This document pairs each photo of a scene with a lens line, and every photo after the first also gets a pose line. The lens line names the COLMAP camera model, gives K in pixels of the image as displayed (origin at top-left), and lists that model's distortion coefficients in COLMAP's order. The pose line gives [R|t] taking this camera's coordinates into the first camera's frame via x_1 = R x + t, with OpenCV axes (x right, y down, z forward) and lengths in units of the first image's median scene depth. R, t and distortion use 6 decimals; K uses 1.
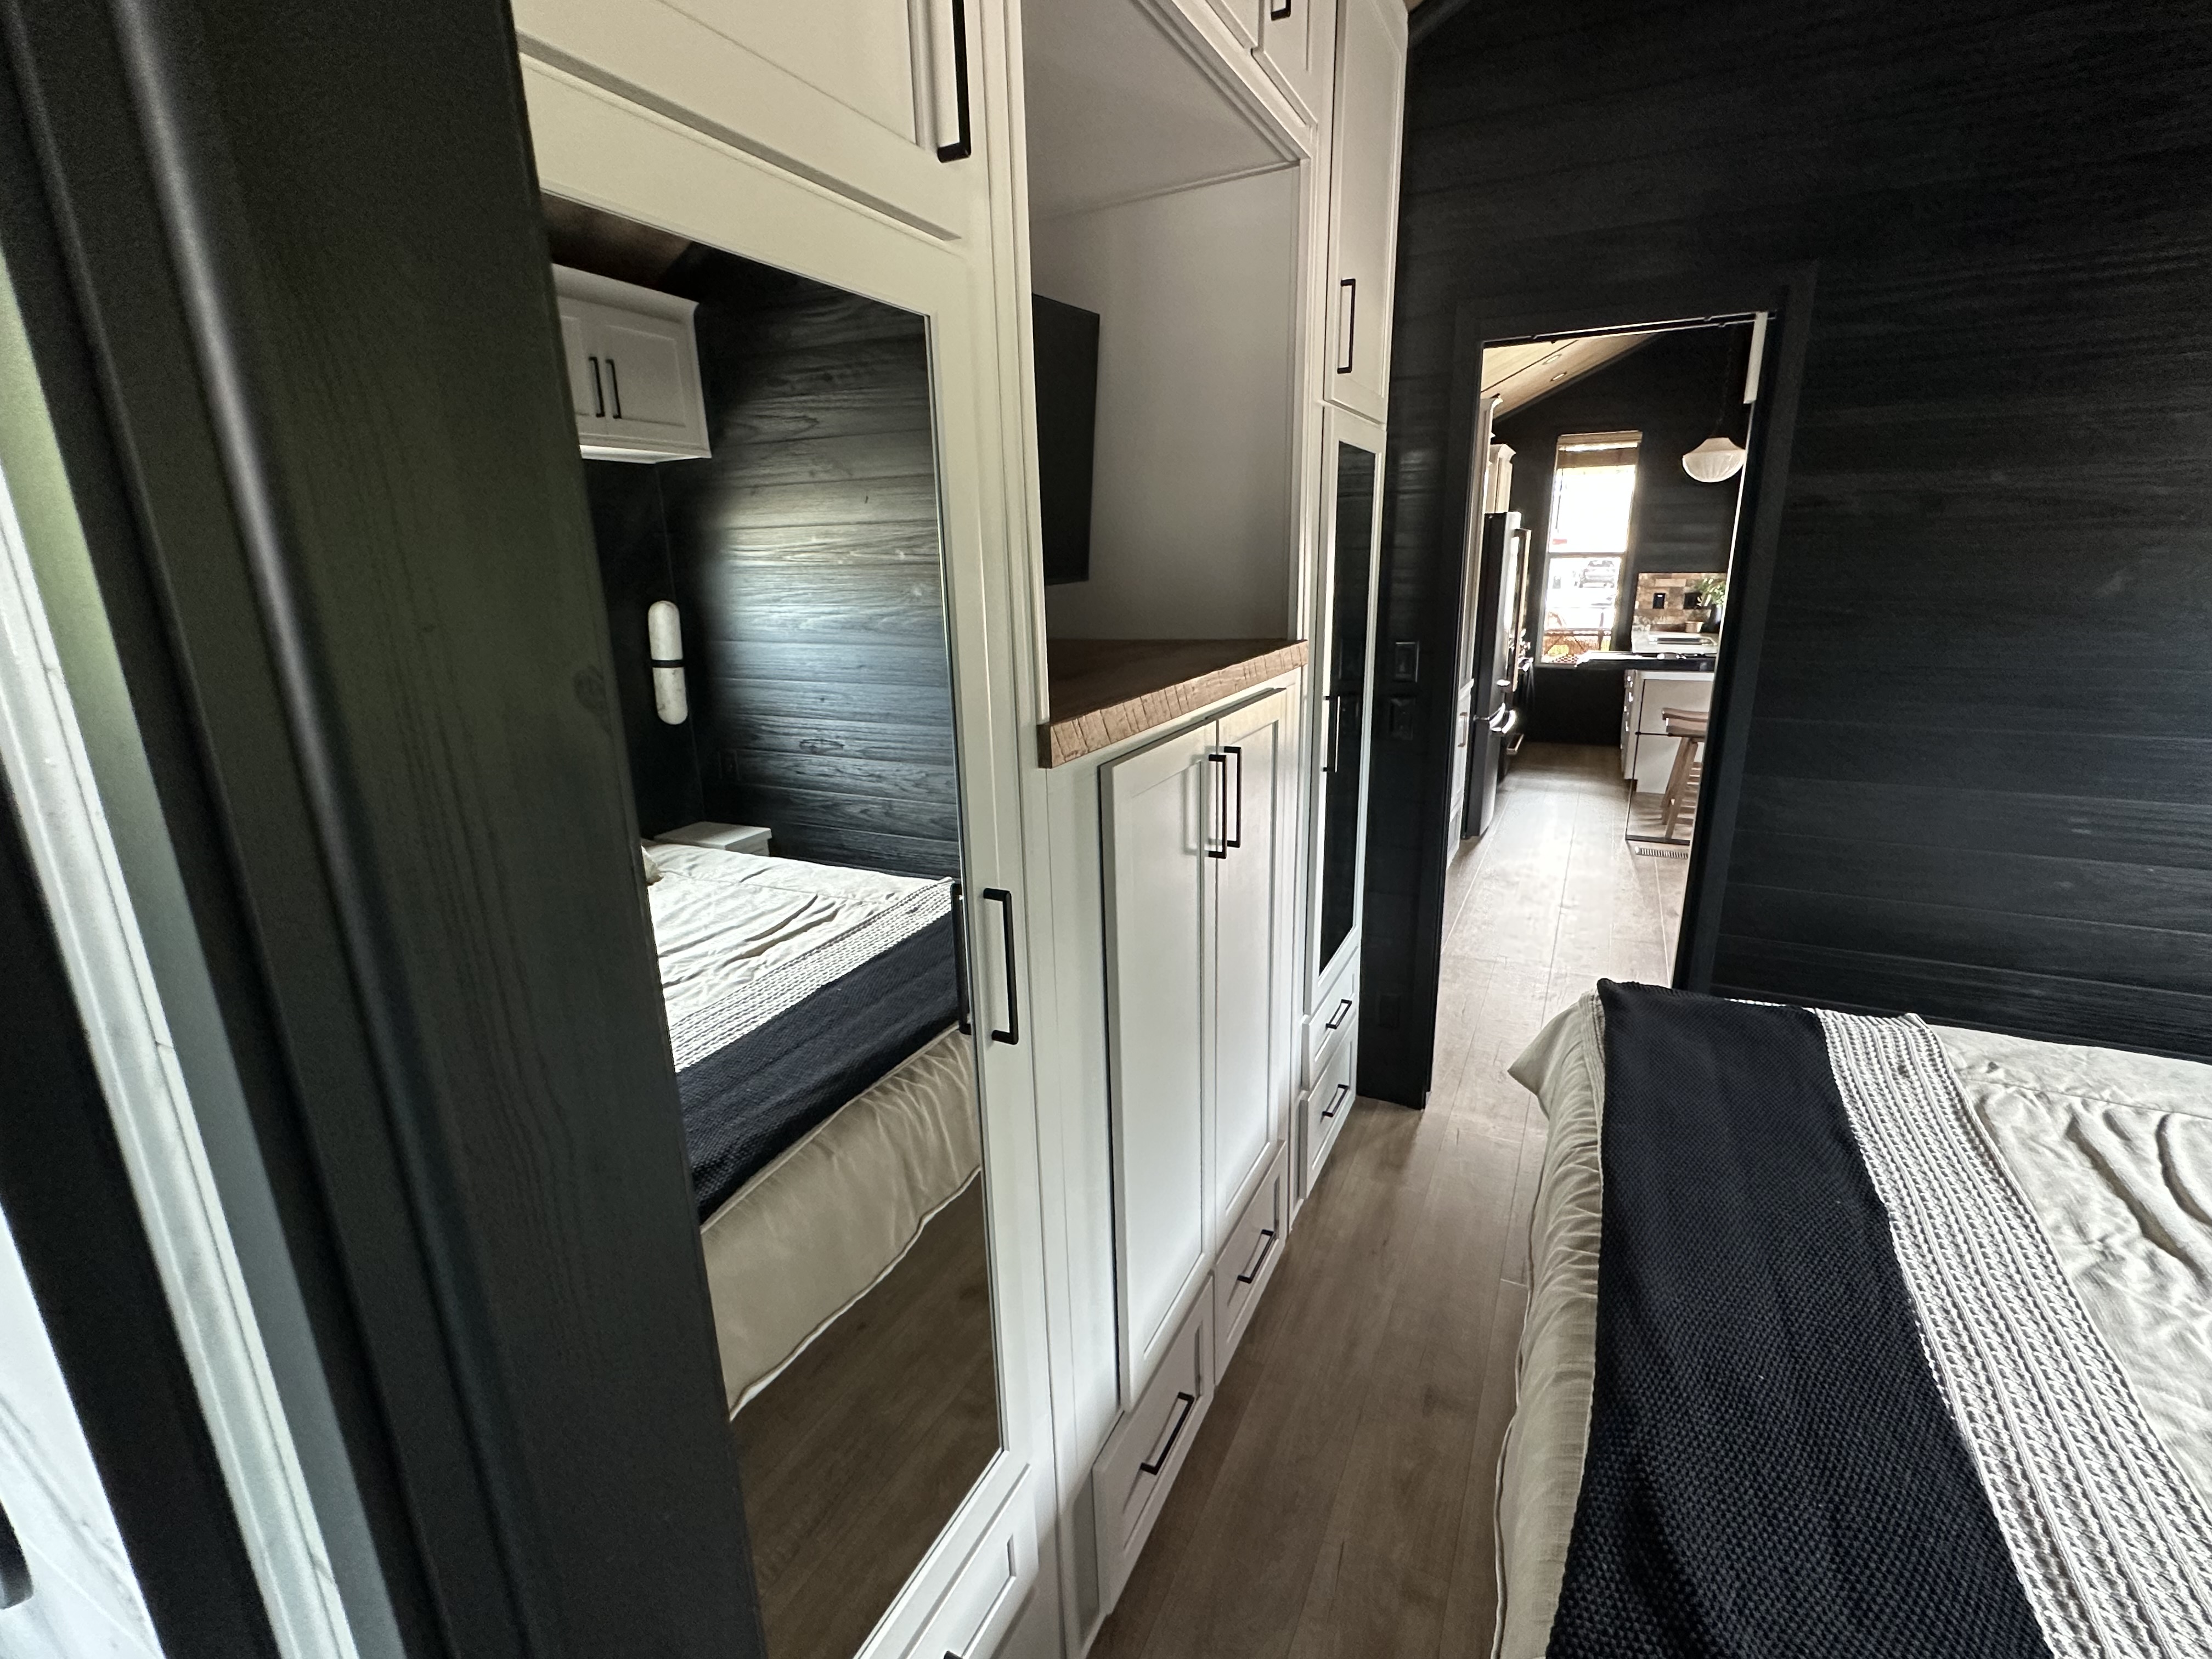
lens RADIAL K [[993.9, 0, 1110.2], [0, 993.9, 822.7], [0, 0, 1]] dist [-0.002514, 0.000100]
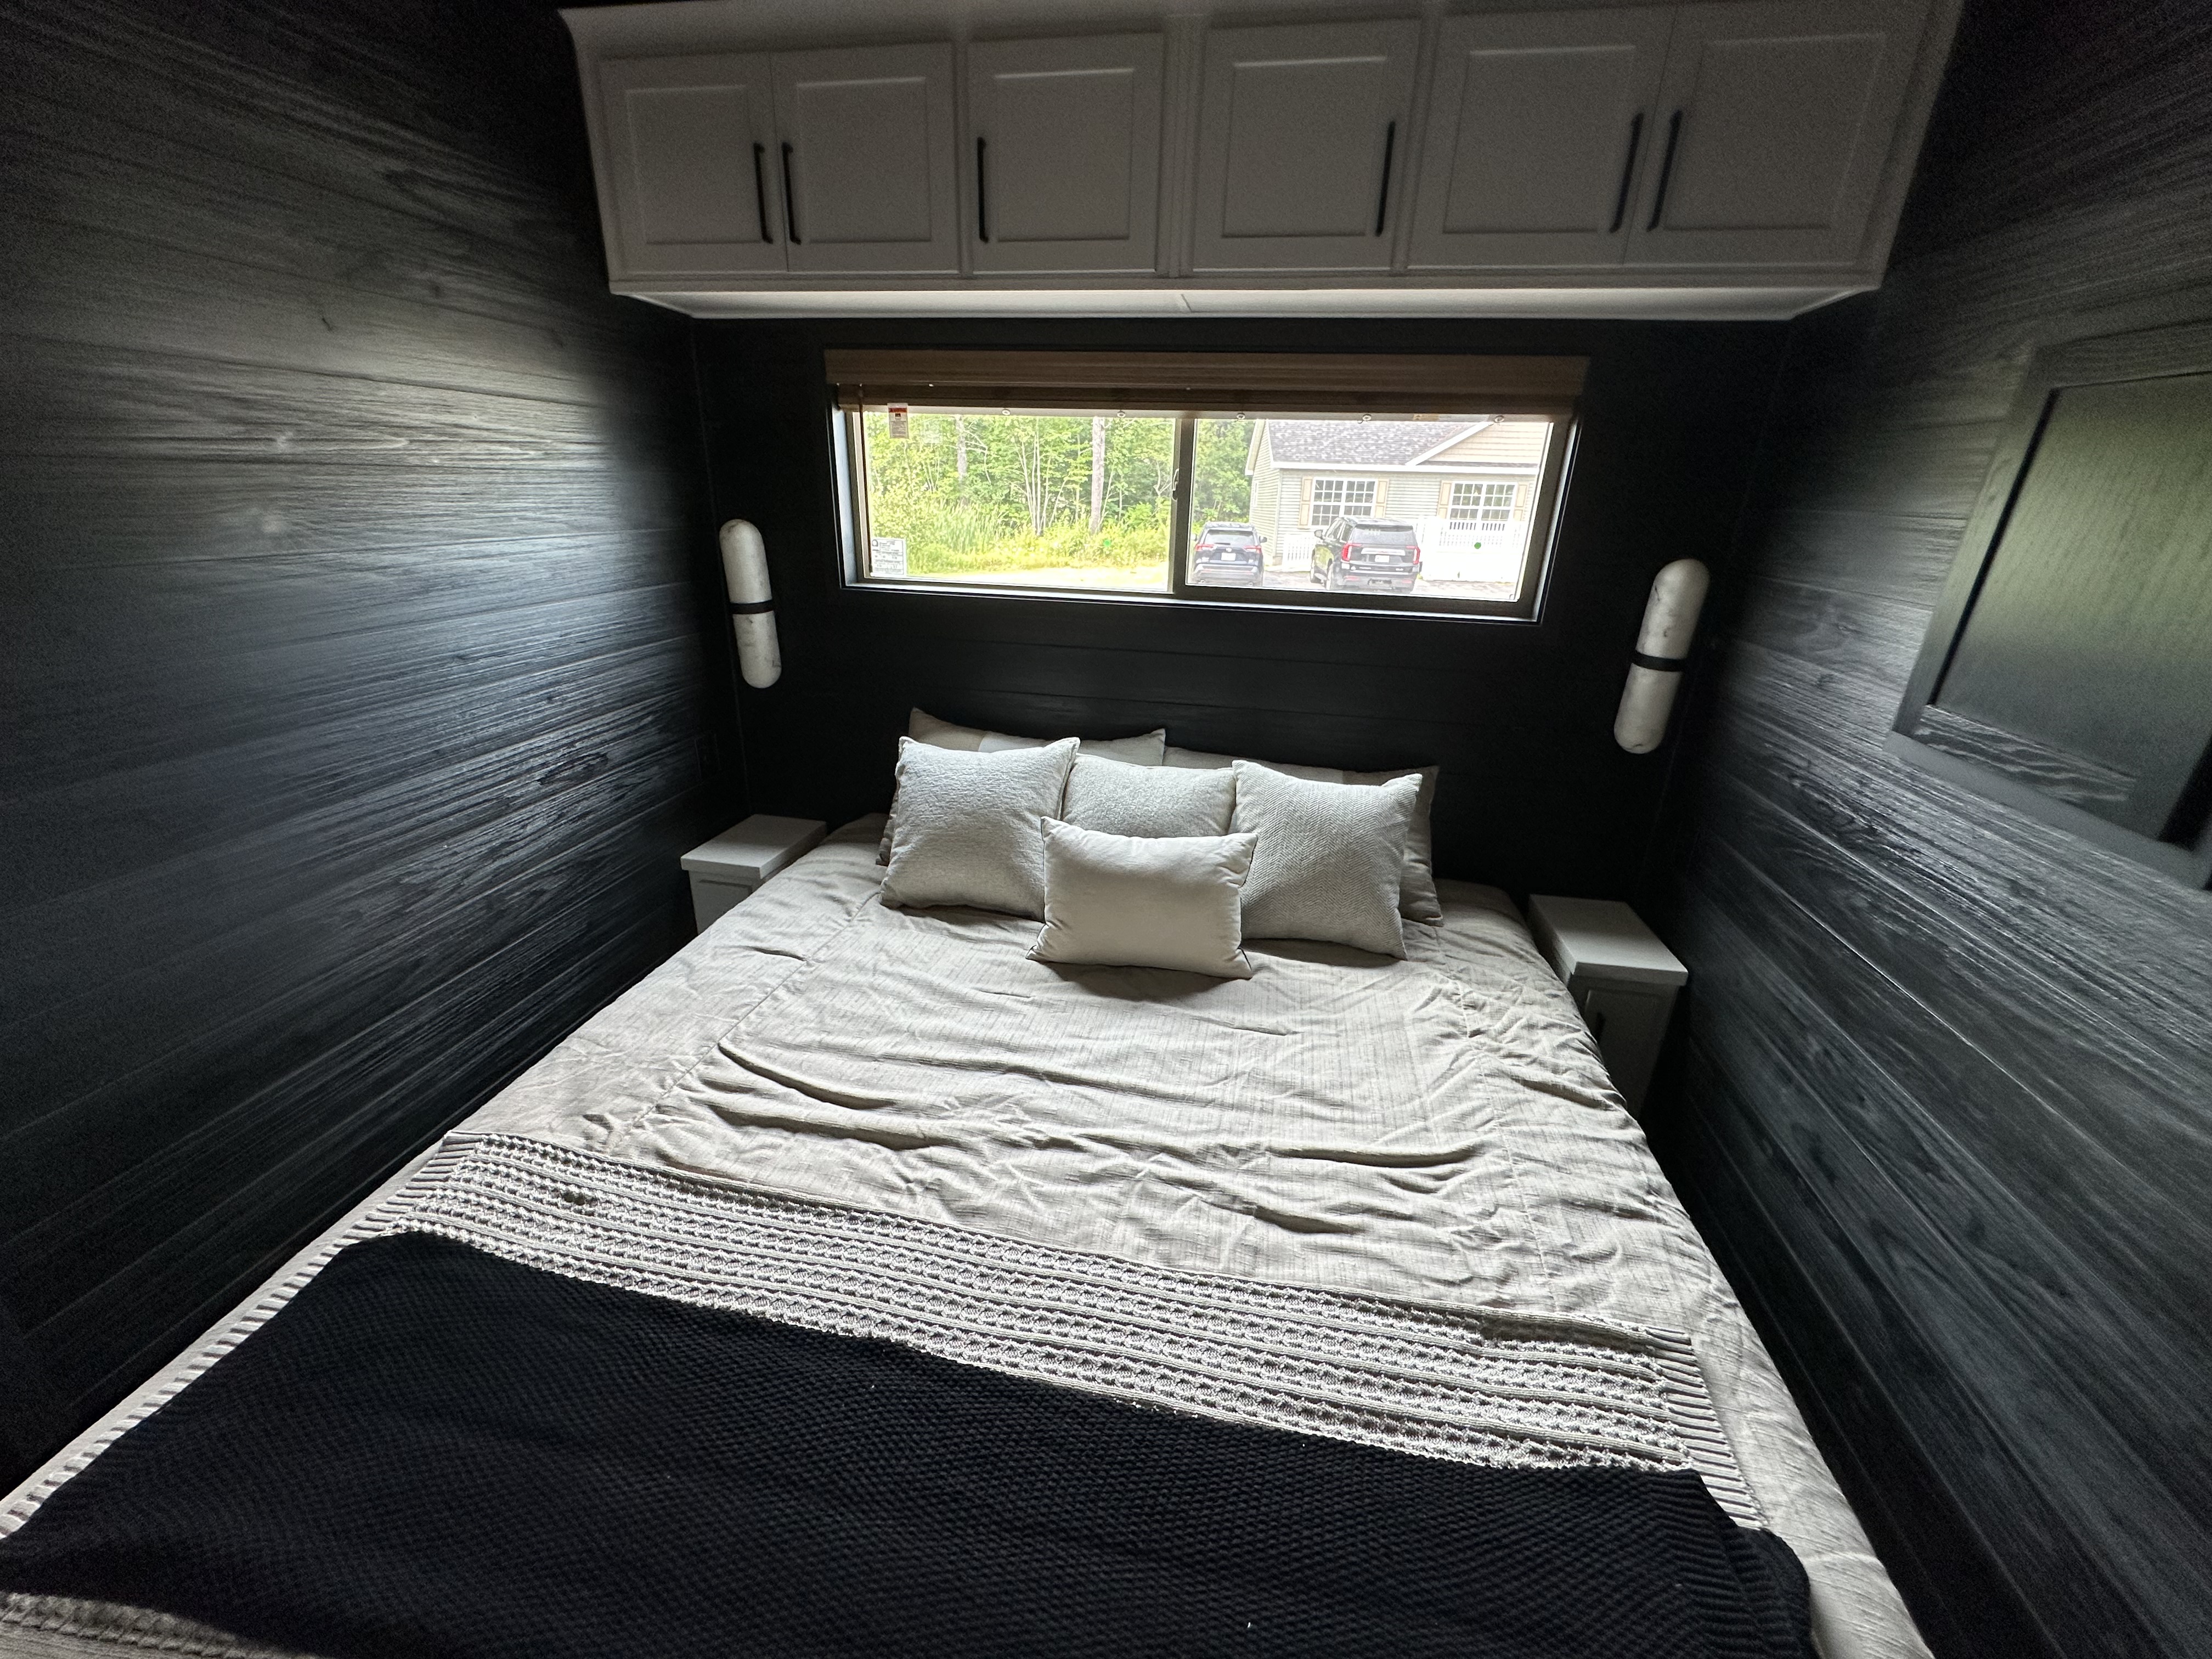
lens RADIAL K [[881.8, 0, 1098.1], [0, 881.8, 838.5], [0, 0, 1]] dist [-0.003368, 0.000683]
pose [[-0.265619, -0.349382, 0.898542, 0.212935], [0.235249, 0.880360, 0.411854, -0.205278], [-0.934935, 0.320778, -0.151649, 0.745252]]
